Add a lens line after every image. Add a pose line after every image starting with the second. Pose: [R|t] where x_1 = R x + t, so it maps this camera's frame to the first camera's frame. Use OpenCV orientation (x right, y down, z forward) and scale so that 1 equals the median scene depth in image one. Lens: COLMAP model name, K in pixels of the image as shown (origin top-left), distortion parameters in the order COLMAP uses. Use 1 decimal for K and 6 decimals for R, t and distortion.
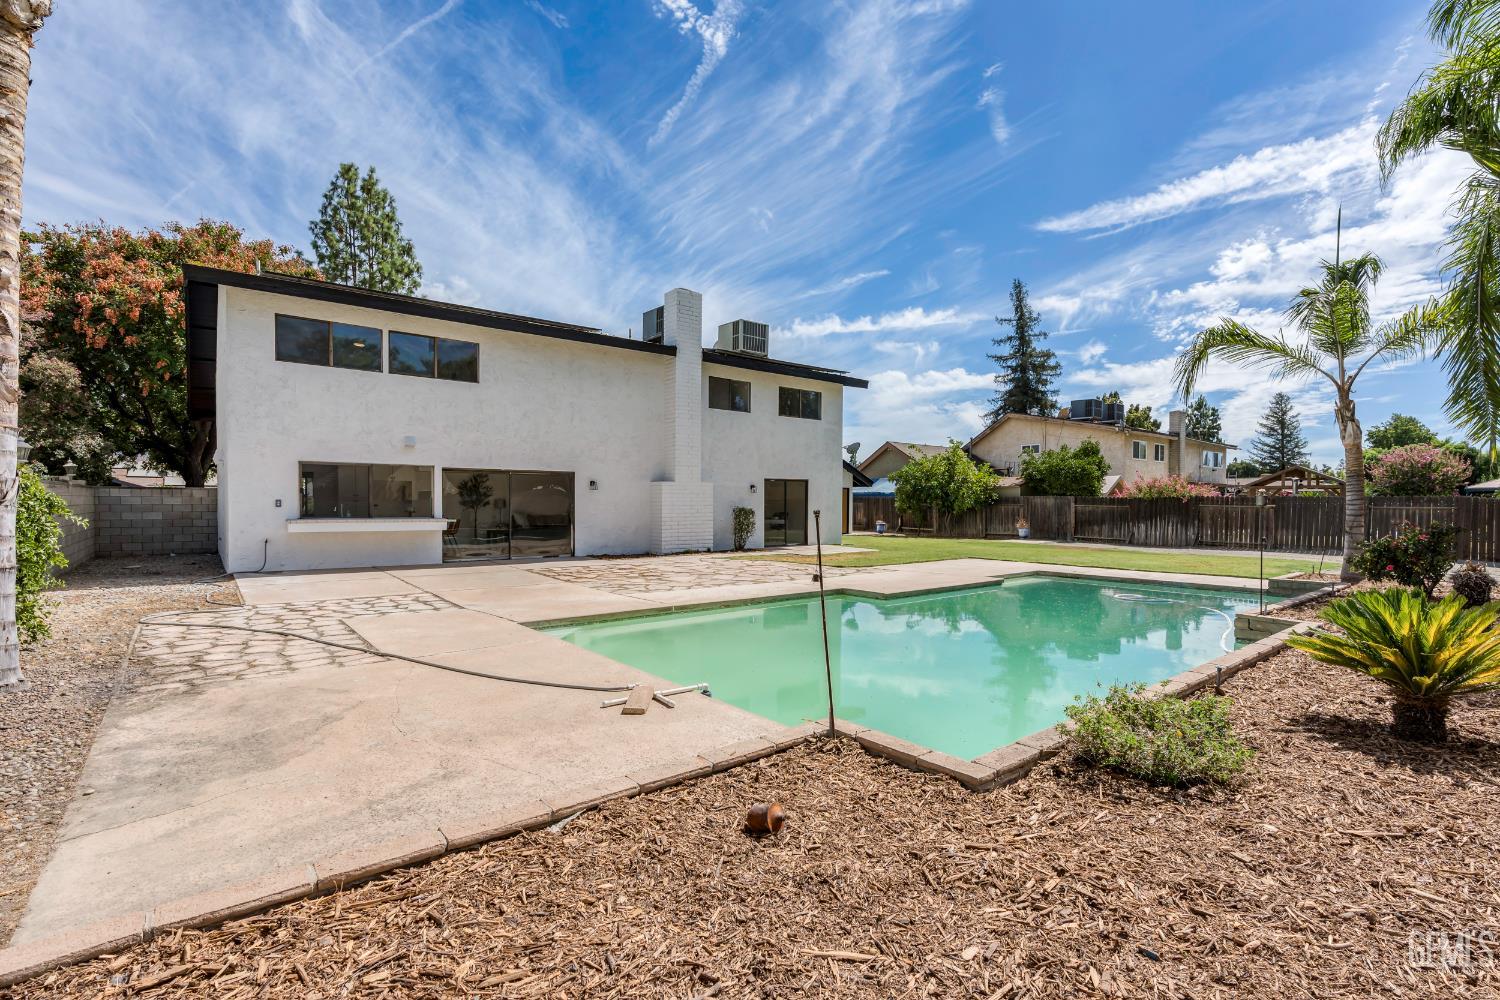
lens RADIAL K [[678.8, 0, 767.7], [0, 678.8, 528.4], [0, 0, 1]] dist [-0.001311, -0.000271]
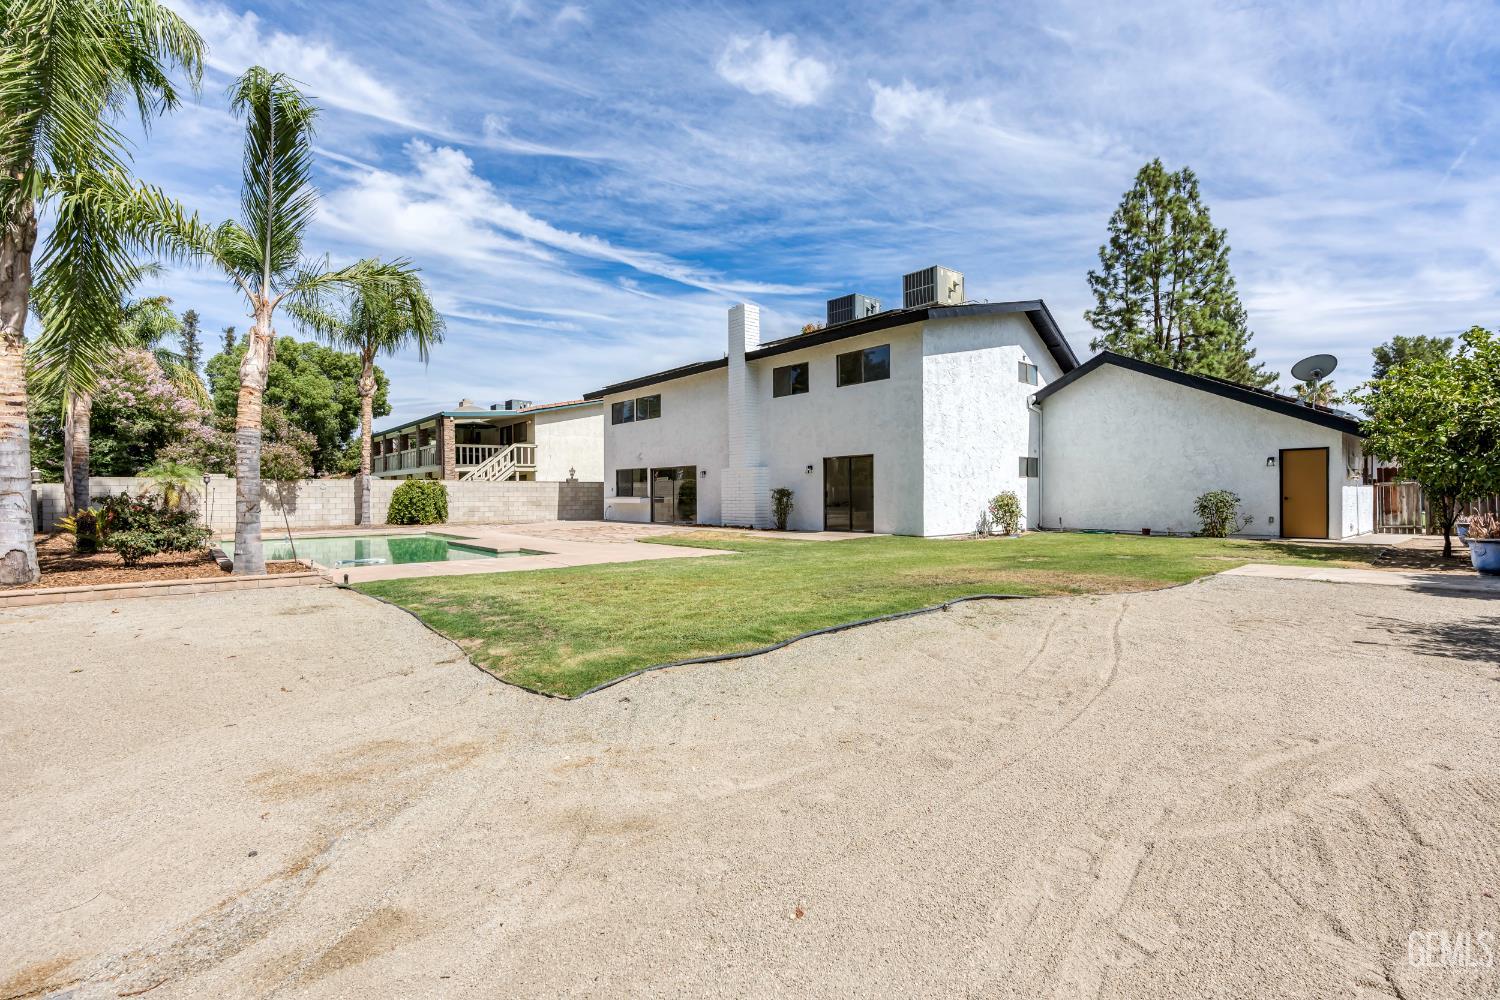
lens RADIAL K [[684.3, 0, 751.5], [0, 684.3, 499.5], [0, 0, 1]] dist [-0.003034, -0.000986]
pose [[-0.006841, 0.004162, -0.999968, 0.740819], [-0.032118, 0.999474, 0.004379, -0.012584], [0.999461, 0.032147, -0.006704, 0.708737]]
